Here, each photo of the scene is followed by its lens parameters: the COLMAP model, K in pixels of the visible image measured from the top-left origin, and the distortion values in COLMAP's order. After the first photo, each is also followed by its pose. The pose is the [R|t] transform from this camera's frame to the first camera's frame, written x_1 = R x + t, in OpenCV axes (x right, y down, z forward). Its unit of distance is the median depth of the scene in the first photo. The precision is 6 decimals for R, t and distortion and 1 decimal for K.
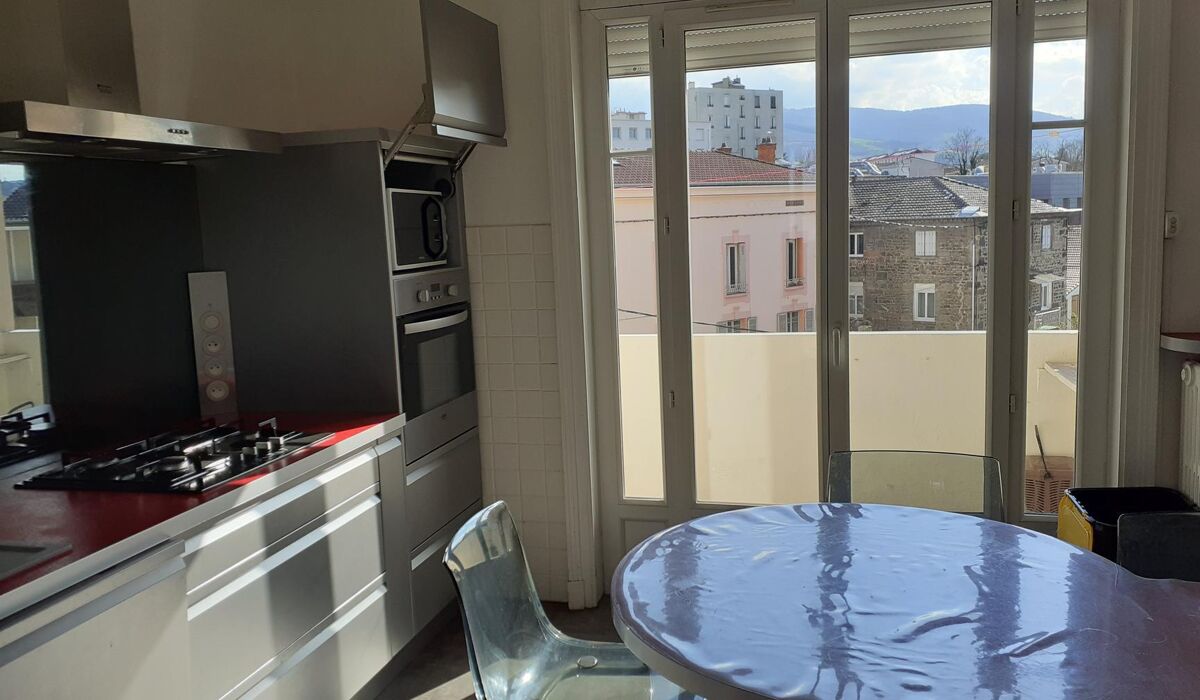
lens RADIAL K [[962.4, 0, 600.0], [0, 962.4, 350.0], [0, 0, 1]] dist [0.164976, -0.309473]
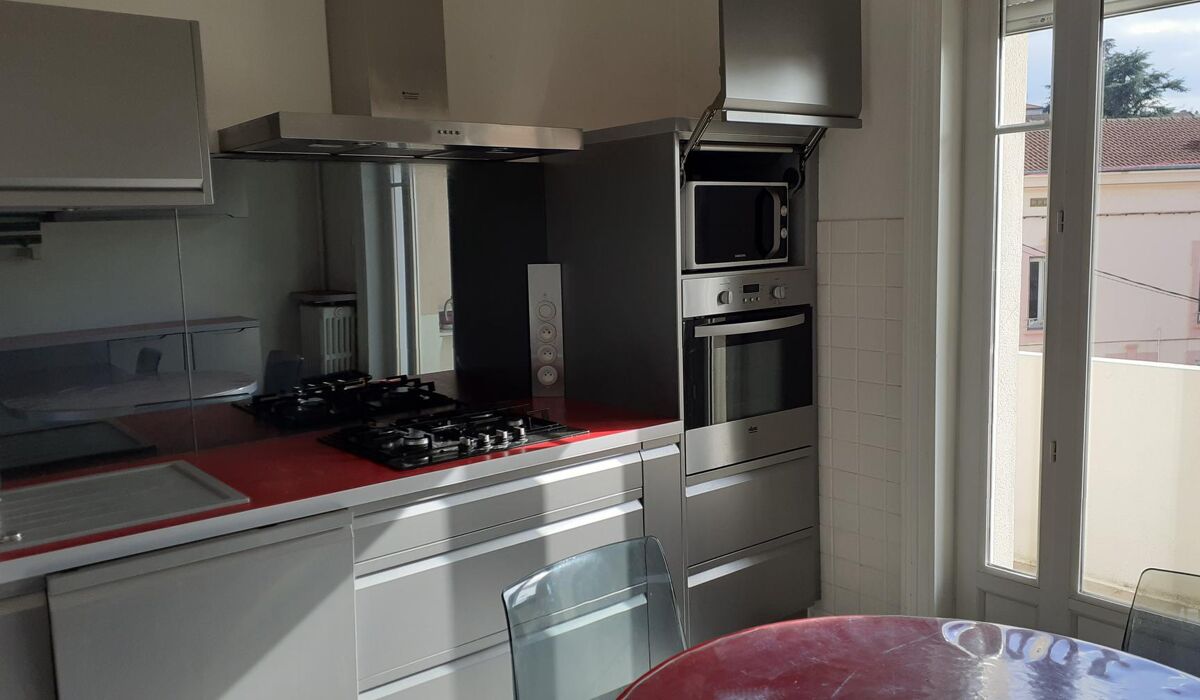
lens RADIAL K [[962.4, 0, 600.0], [0, 962.4, 350.0], [0, 0, 1]] dist [0.164976, -0.309473]
pose [[0.804363, 0.092857, -0.586837, 0.269564], [-0.084582, 0.995548, 0.041595, -0.034273], [0.588086, 0.016178, 0.808636, 0.188215]]
